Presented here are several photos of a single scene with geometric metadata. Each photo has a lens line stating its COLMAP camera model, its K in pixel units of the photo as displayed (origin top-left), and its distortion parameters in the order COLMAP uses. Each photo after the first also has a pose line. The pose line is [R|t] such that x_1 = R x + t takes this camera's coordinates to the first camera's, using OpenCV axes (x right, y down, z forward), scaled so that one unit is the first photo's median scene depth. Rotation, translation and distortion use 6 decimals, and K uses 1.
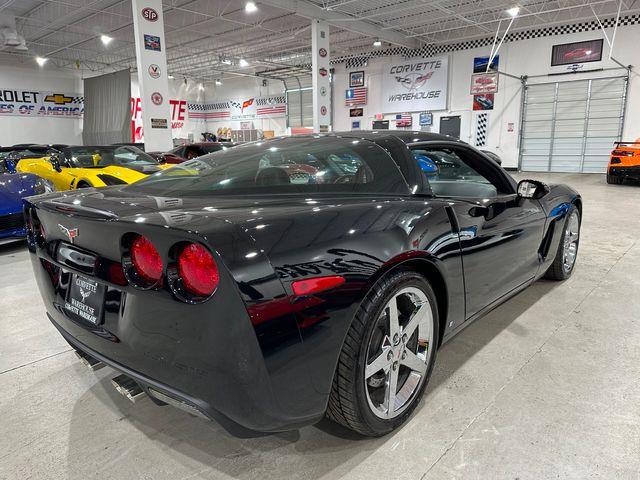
lens RADIAL K [[458.1, 0, 325.2], [0, 458.1, 236.5], [0, 0, 1]] dist [0.000870, -0.001639]
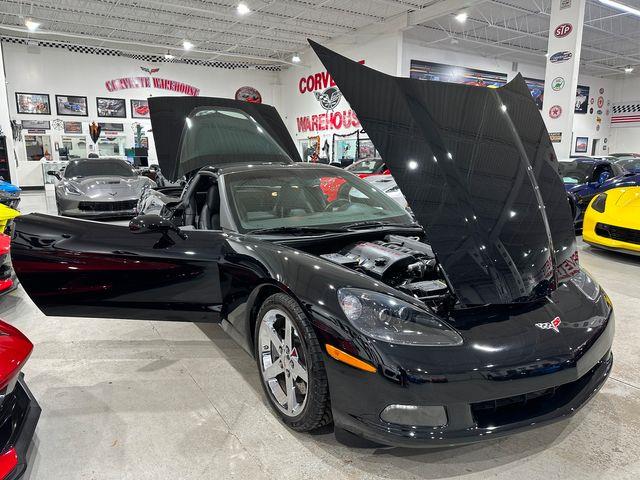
lens RADIAL K [[451.0, 0, 320.0], [0, 451.0, 240.0], [0, 0, 1]] dist [0.069129, -0.092240]
pose [[-0.285672, 0.191001, -0.939101, 0.358365], [-0.183606, 0.950875, 0.249249, -0.099174], [0.940574, 0.243628, -0.236570, 0.398335]]
